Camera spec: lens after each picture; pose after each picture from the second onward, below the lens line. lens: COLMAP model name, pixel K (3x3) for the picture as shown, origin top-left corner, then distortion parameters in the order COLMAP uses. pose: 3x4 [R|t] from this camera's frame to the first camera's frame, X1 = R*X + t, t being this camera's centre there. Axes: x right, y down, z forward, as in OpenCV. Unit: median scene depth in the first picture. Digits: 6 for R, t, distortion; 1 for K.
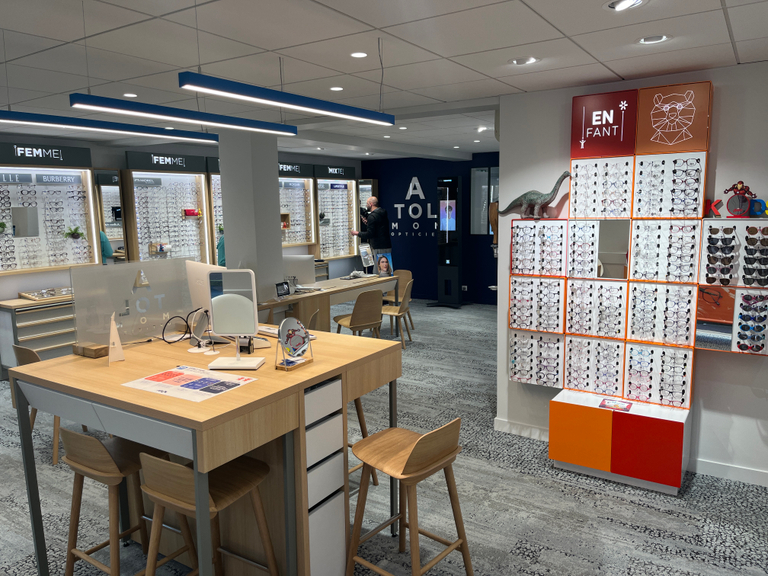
lens RADIAL K [[587.5, 0, 386.4], [0, 587.5, 294.2], [0, 0, 1]] dist [-0.003422, -0.024721]
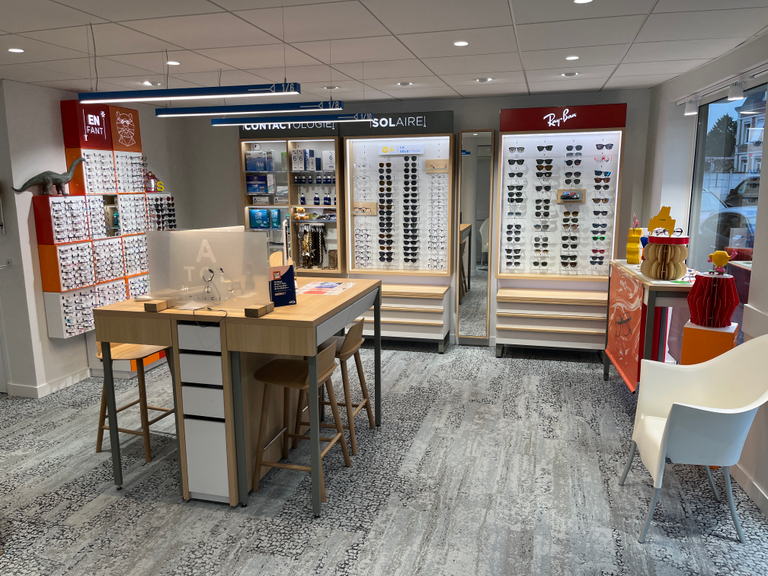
lens RADIAL K [[587.5, 0, 384.0], [0, 587.5, 289.3], [0, 0, 1]] dist [-0.003422, -0.024721]
pose [[-0.320791, -0.145372, 0.935927, -0.959828], [0.153030, 0.967213, 0.202683, -0.074249], [-0.934706, 0.208244, -0.288027, 0.679173]]
